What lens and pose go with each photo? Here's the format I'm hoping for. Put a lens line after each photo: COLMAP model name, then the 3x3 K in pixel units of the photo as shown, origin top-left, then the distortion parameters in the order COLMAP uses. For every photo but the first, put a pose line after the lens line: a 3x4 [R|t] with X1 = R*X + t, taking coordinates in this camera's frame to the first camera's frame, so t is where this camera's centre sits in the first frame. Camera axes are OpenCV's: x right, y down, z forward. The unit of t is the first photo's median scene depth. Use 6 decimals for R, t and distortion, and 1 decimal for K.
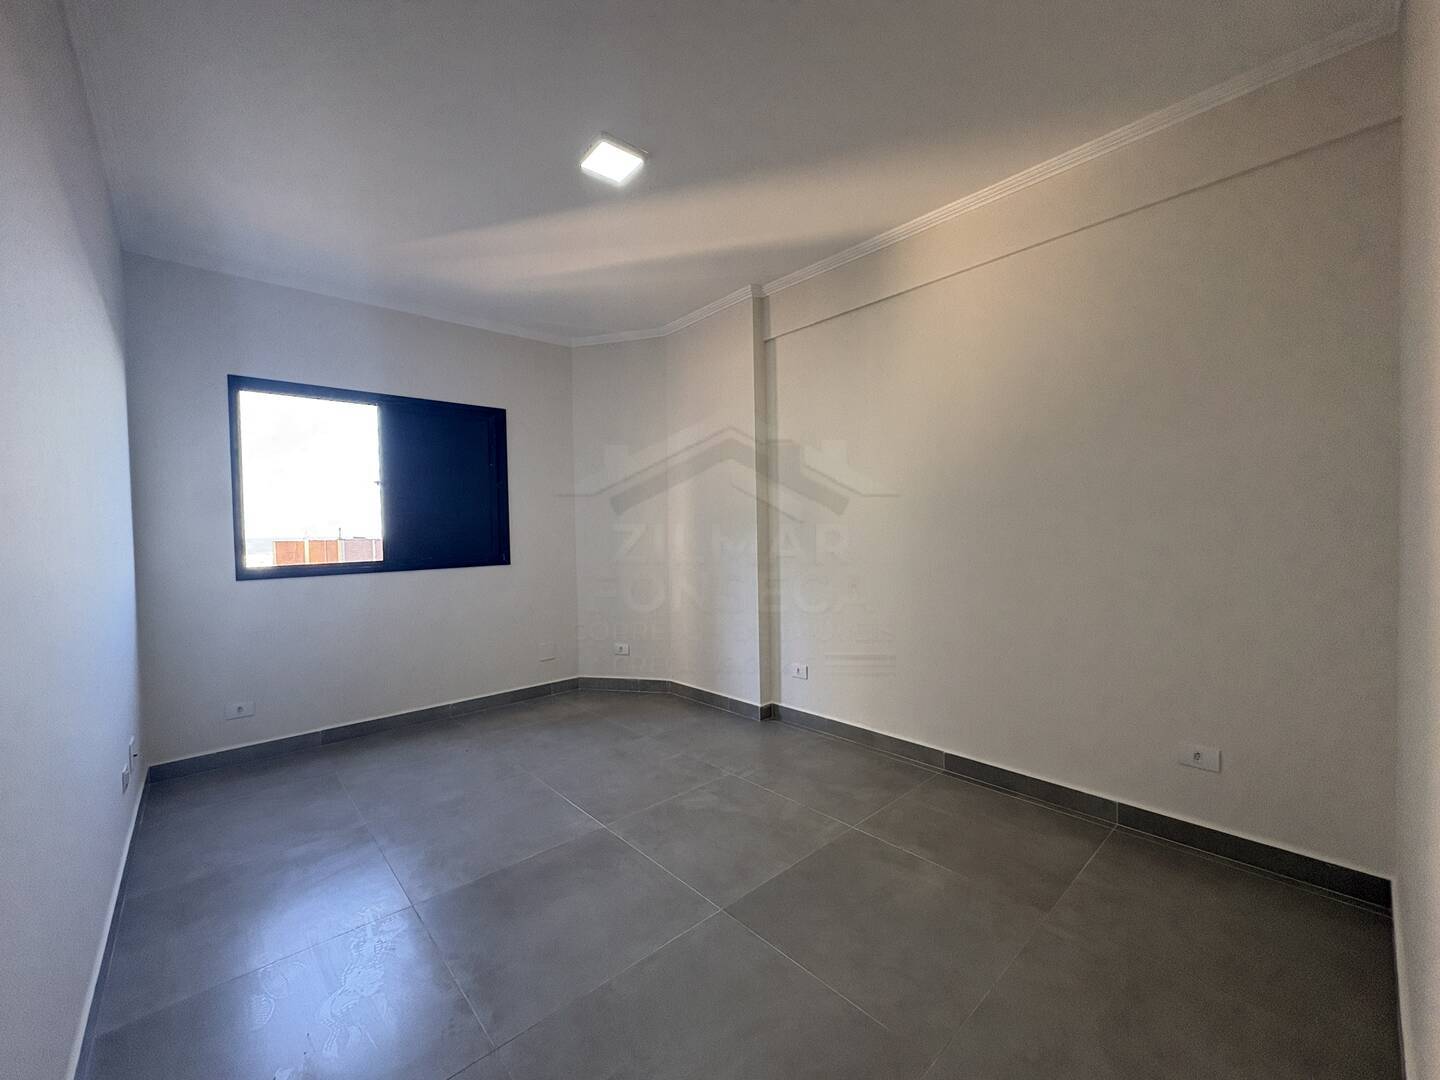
lens RADIAL K [[576.9, 0, 719.2], [0, 576.9, 538.4], [0, 0, 1]] dist [0.002507, -0.000341]
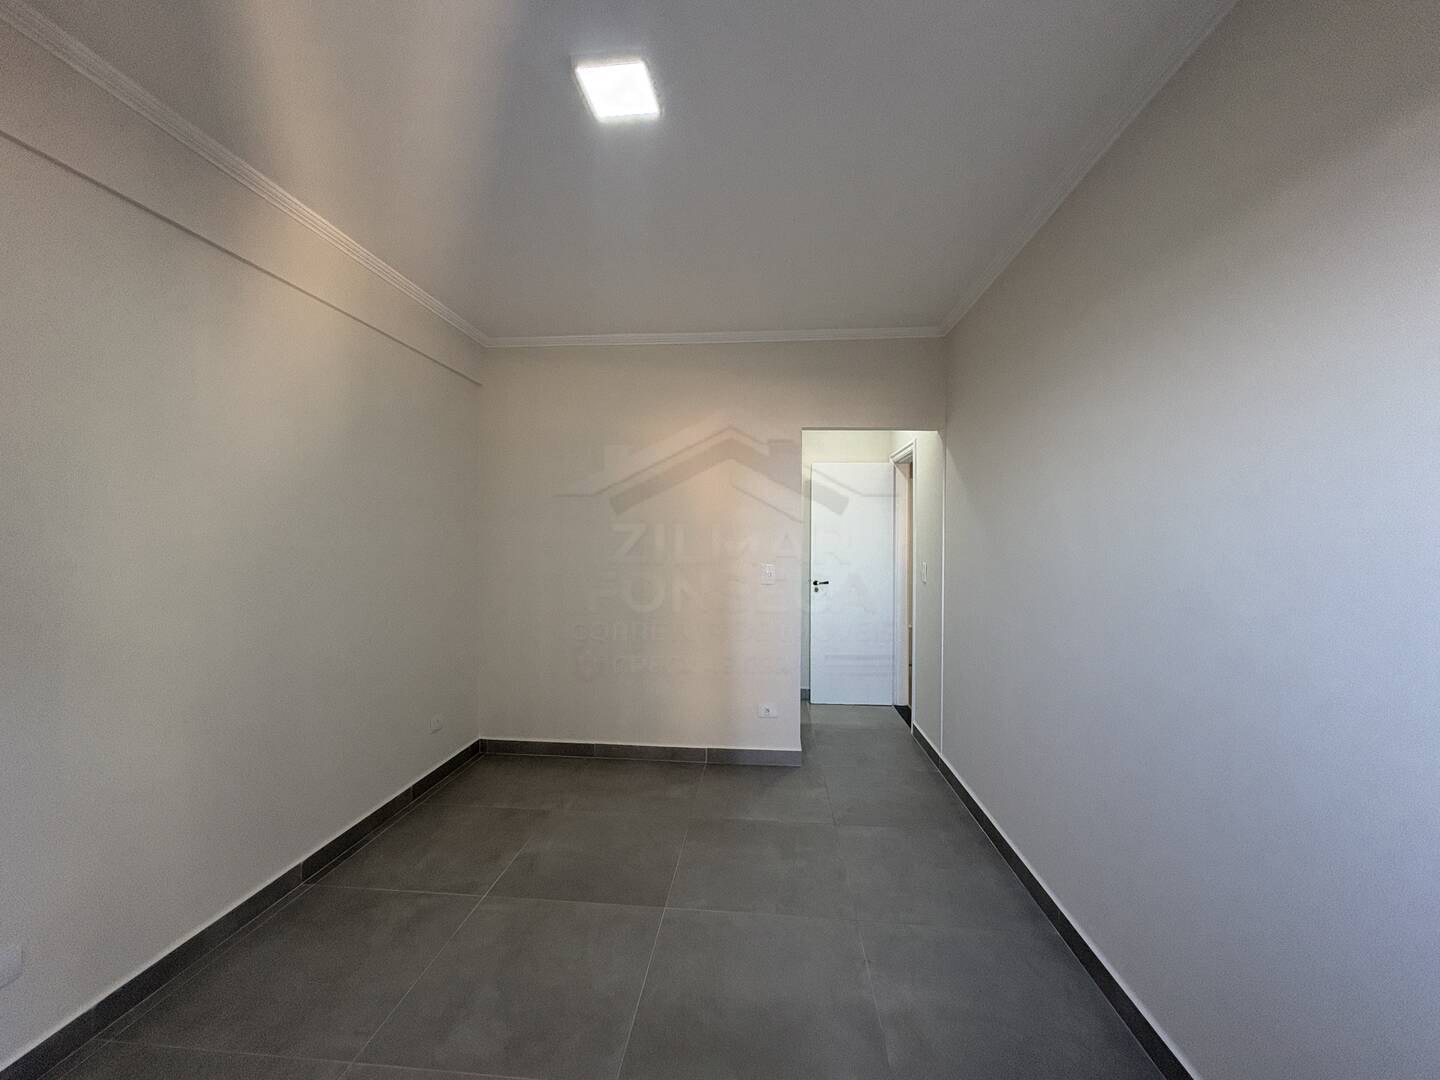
lens RADIAL K [[576.9, 0, 719.3], [0, 576.9, 538.8], [0, 0, 1]] dist [0.002507, -0.000341]
pose [[-0.678461, 0.014483, 0.734494, -0.787930], [0.025629, 0.999664, 0.003962, -0.096830], [-0.734189, 0.021513, -0.678604, 1.411939]]
